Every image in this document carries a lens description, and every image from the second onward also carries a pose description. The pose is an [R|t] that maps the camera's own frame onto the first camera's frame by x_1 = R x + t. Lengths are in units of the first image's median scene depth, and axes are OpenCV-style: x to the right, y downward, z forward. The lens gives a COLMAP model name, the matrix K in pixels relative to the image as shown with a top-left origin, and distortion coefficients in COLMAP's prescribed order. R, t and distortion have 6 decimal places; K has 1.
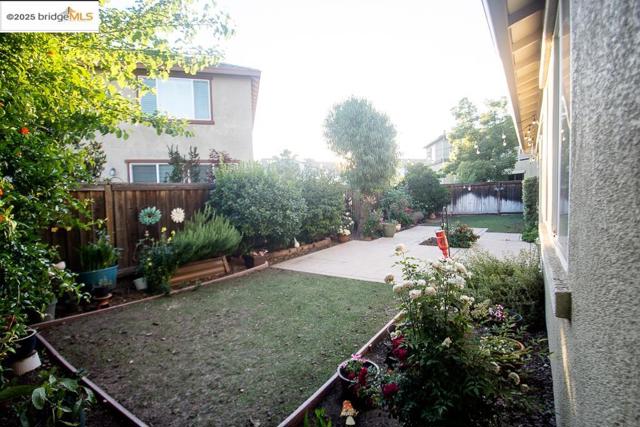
lens RADIAL K [[313.6, 0, 320.5], [0, 313.6, 212.4], [0, 0, 1]] dist [0.000675, 0.000040]
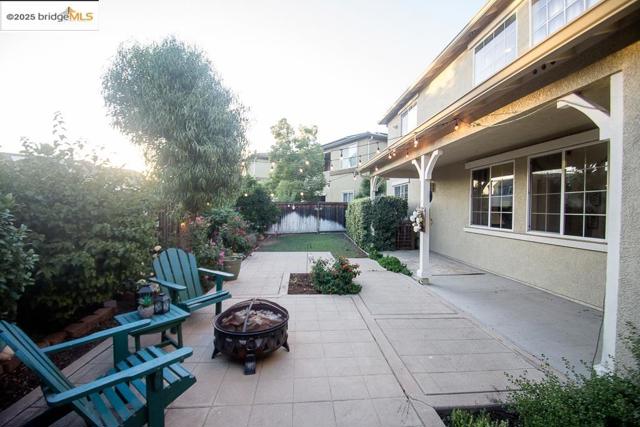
lens RADIAL K [[274.6, 0, 325.9], [0, 274.6, 211.6], [0, 0, 1]] dist [-0.000148, -0.000141]
pose [[0.771765, 0.025019, 0.635416, 0.004406], [0.008905, 0.998703, -0.050139, -0.018902], [-0.635846, 0.044354, 0.770541, 0.269510]]
